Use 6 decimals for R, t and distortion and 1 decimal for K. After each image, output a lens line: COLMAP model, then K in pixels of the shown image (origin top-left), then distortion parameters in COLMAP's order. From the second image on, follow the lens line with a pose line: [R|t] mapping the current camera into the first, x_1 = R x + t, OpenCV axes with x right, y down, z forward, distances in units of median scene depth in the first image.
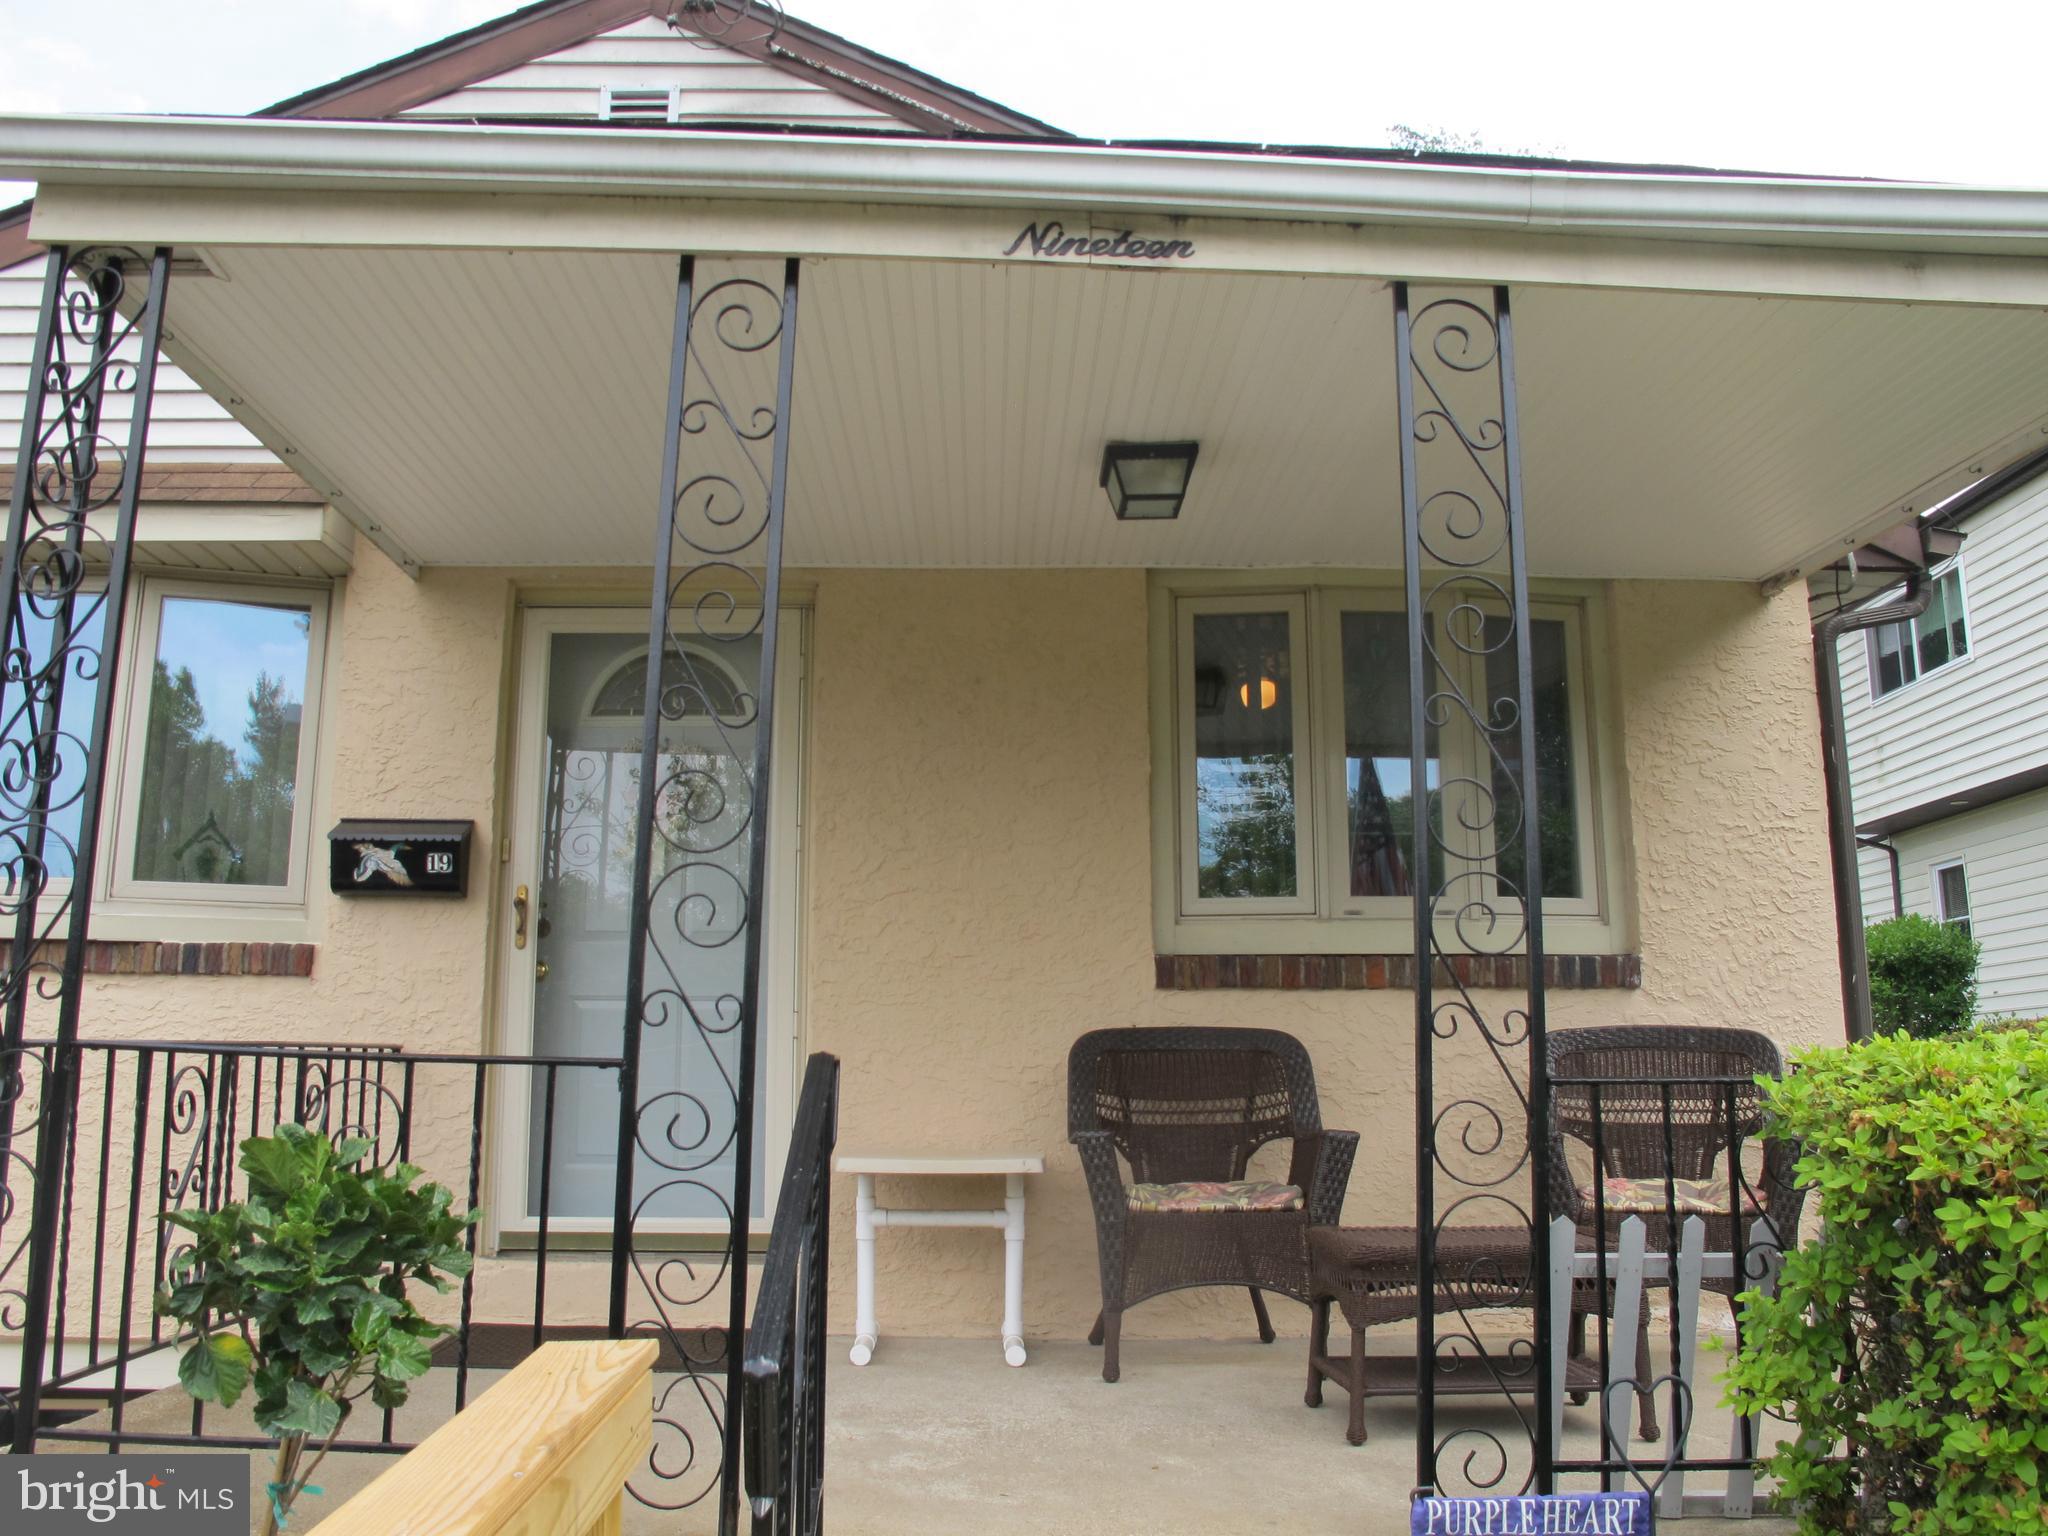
lens RADIAL K [[1712.2, 0, 1021.9], [0, 1712.2, 781.5], [0, 0, 1]] dist [-0.140451, 0.099780]
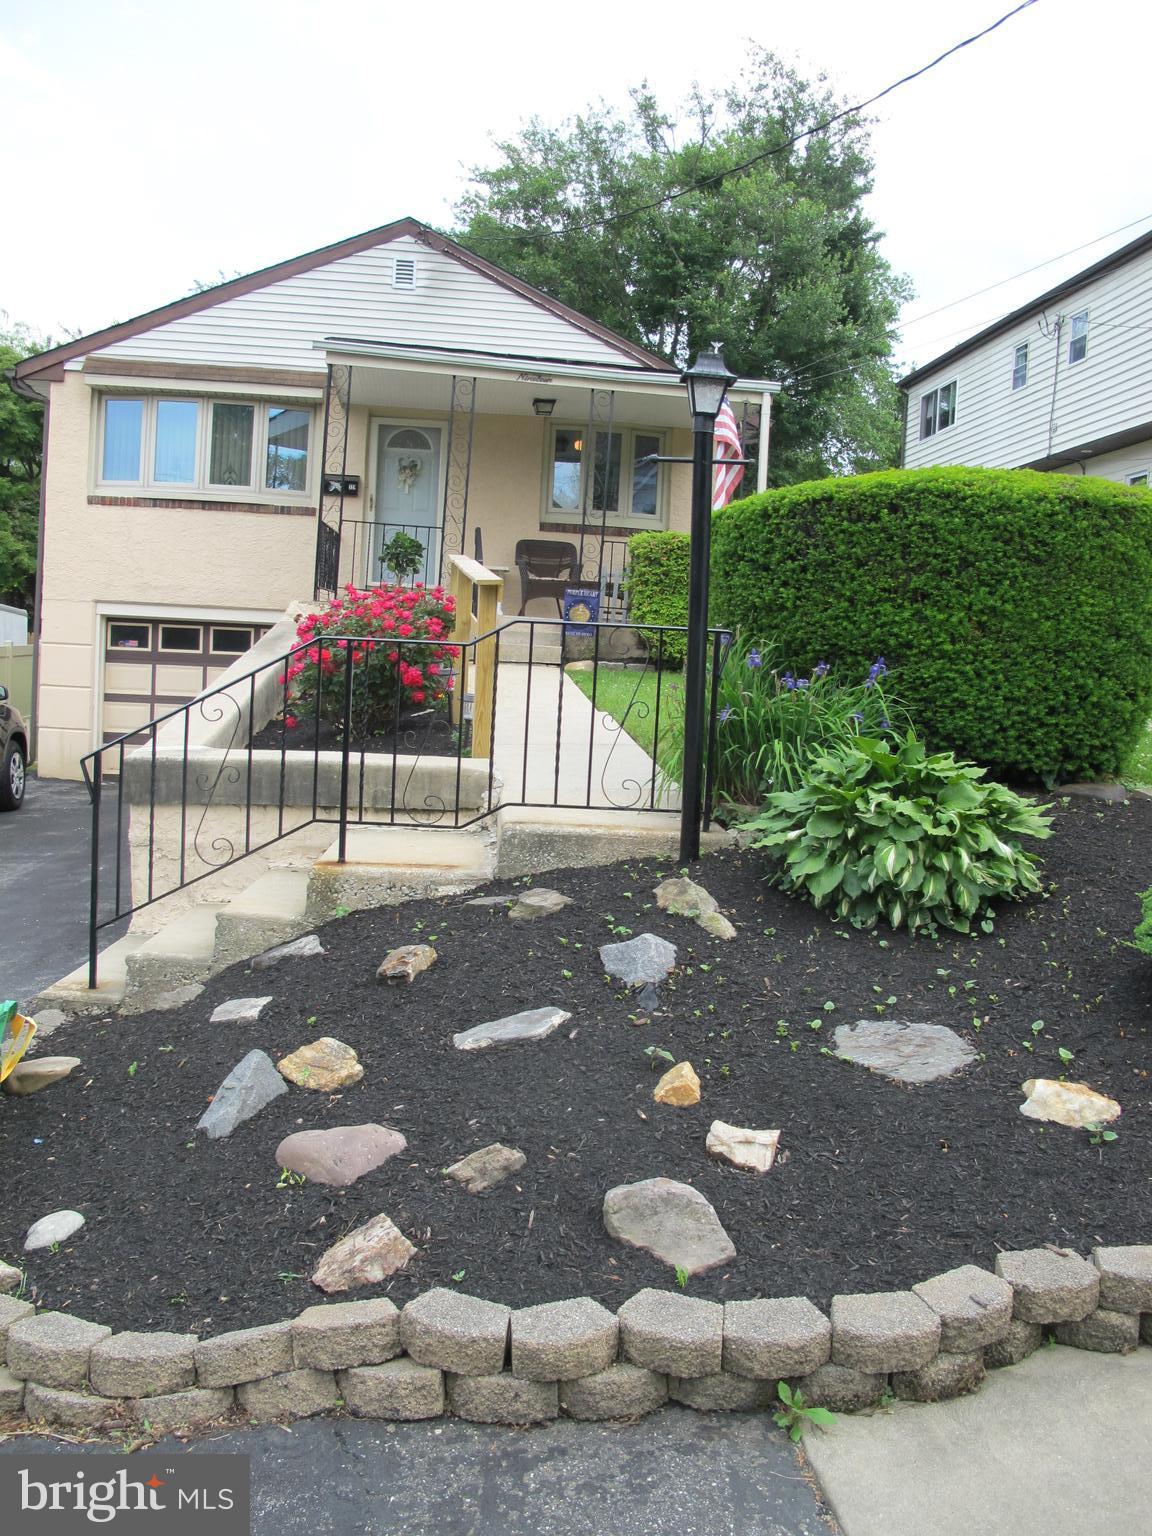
lens RADIAL K [[1284.2, 0, 580.9], [0, 1284.2, 757.0], [0, 0, 1]] dist [-0.140451, 0.099780]
pose [[0.993925, 0.044021, 0.100875, -0.097092], [-0.067715, 0.967117, 0.245150, -0.098477], [-0.086766, -0.250492, 0.964223, -1.927130]]
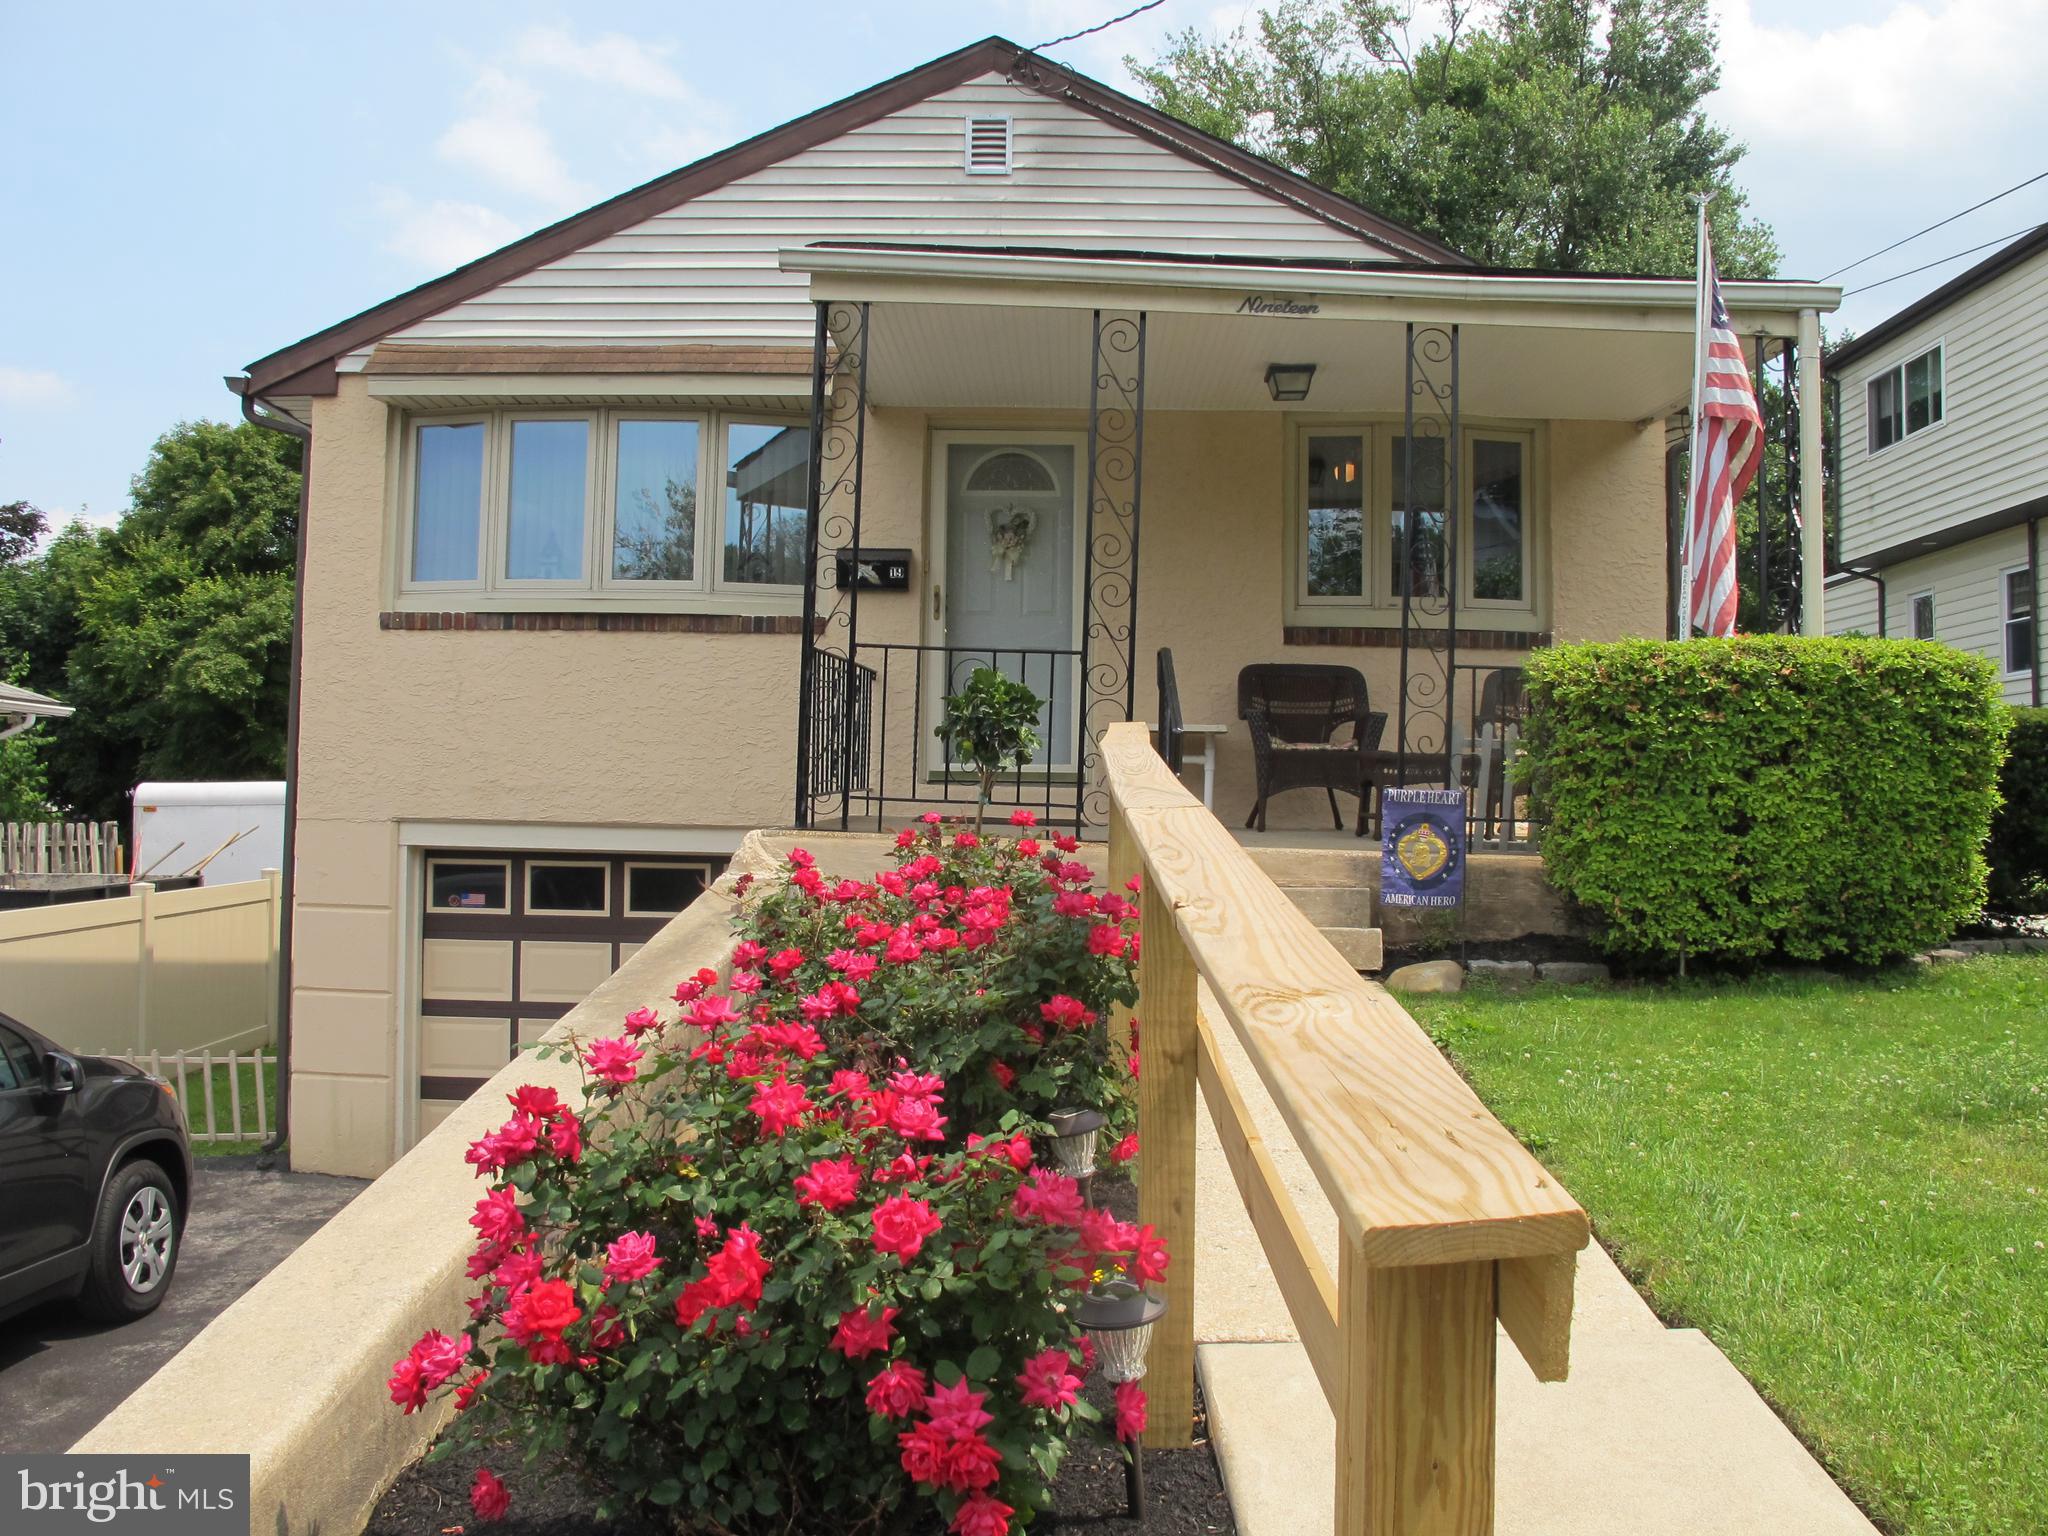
lens RADIAL K [[1712.2, 0, 1024.9], [0, 1712.2, 740.0], [0, 0, 1]] dist [-0.140451, 0.099780]
pose [[0.998671, 0.015166, -0.049255, -0.109889], [-0.008074, 0.989960, 0.141115, -0.035015], [0.050900, -0.140530, 0.988767, -0.863936]]
